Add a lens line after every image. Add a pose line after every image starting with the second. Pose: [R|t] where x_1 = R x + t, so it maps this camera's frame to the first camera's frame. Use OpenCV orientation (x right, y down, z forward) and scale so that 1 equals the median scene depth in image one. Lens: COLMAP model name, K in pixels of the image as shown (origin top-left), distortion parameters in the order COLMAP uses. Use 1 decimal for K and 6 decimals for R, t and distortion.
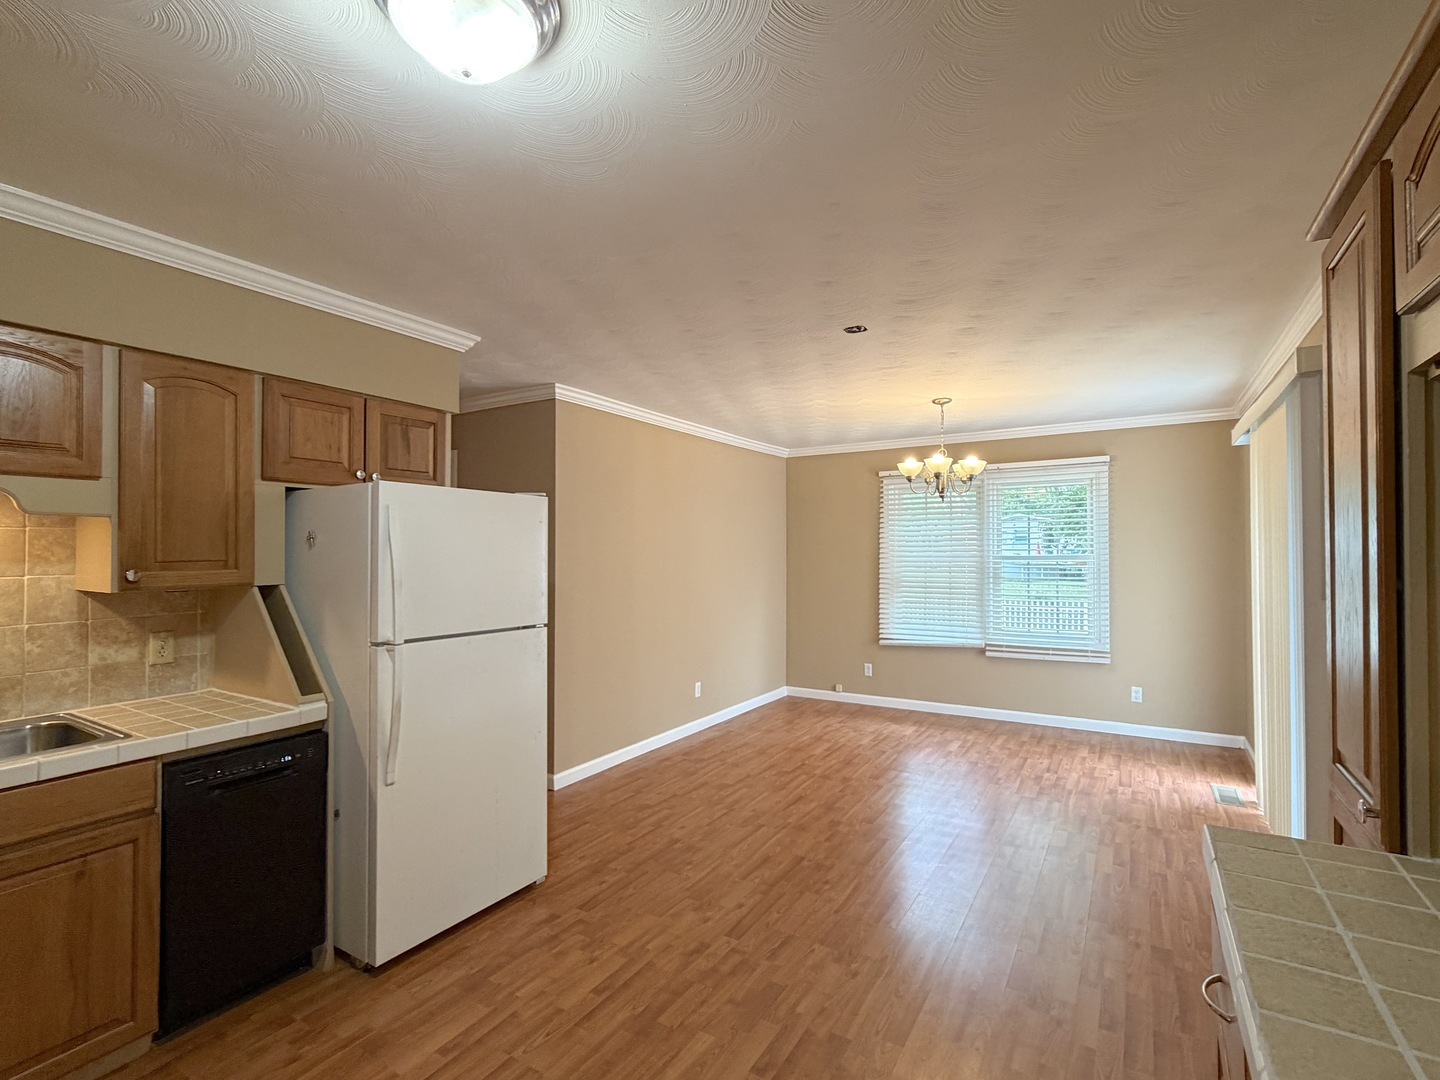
lens RADIAL K [[672.3, 0, 718.1], [0, 672.3, 545.2], [0, 0, 1]] dist [-0.001741, 0.000554]
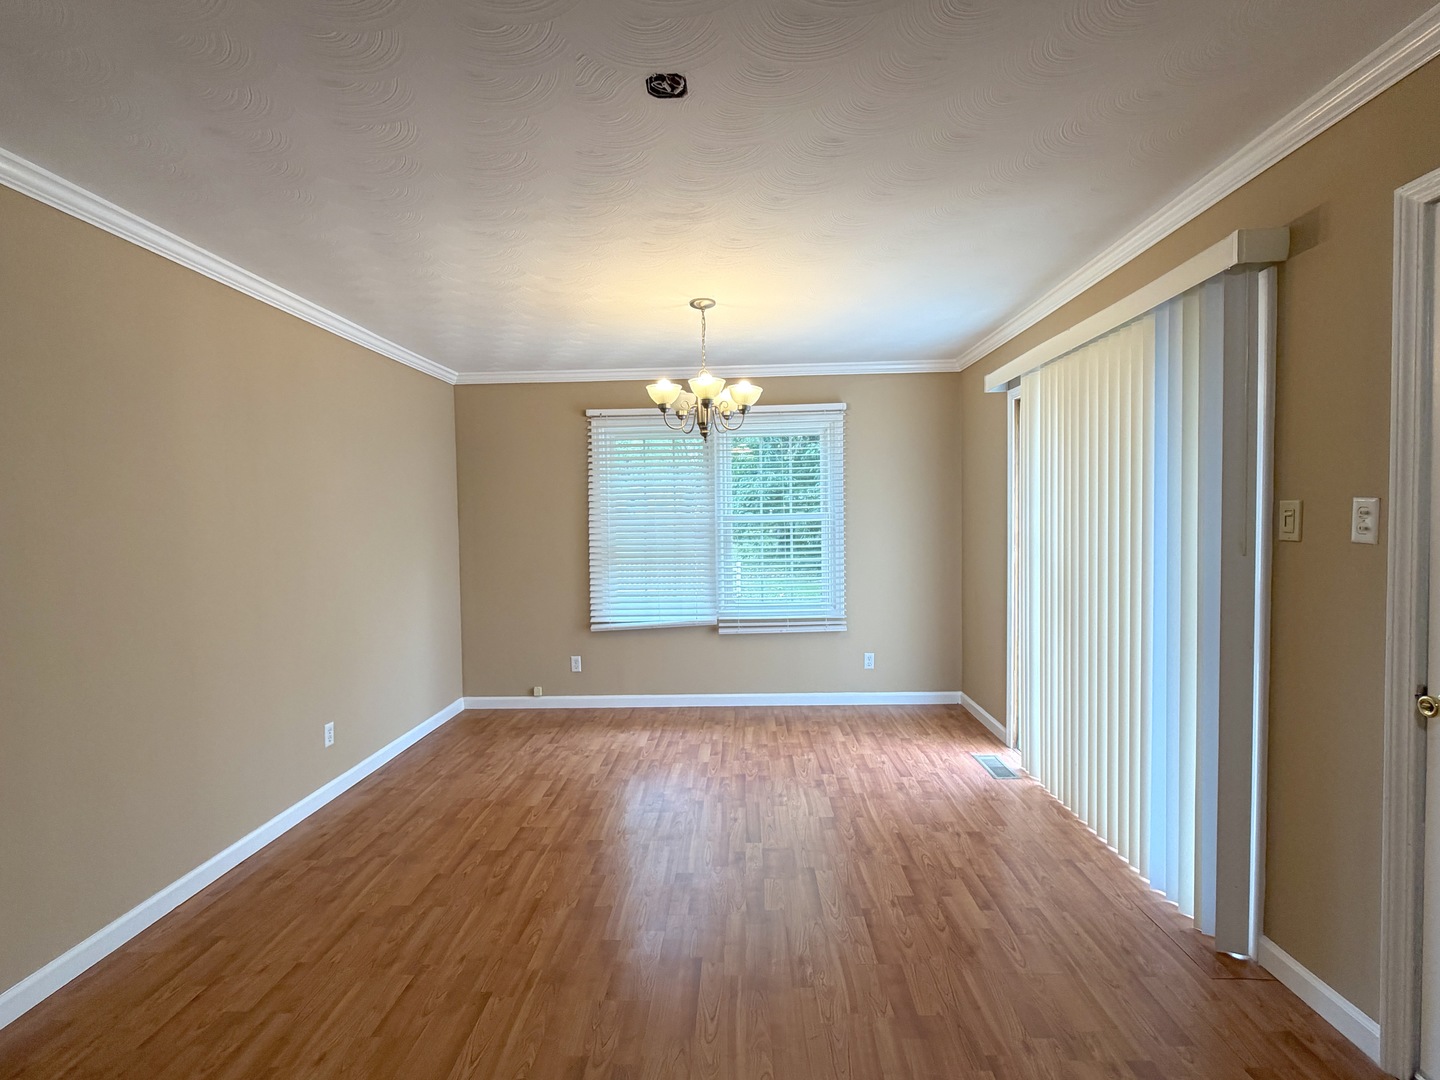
lens RADIAL K [[672.3, 0, 721.5], [0, 672.3, 544.0], [0, 0, 1]] dist [-0.001741, 0.000554]
pose [[0.865127, -0.032371, 0.500507, -0.023796], [0.009175, 0.998769, 0.048739, 0.011532], [-0.501468, -0.037574, 0.864360, 0.313528]]
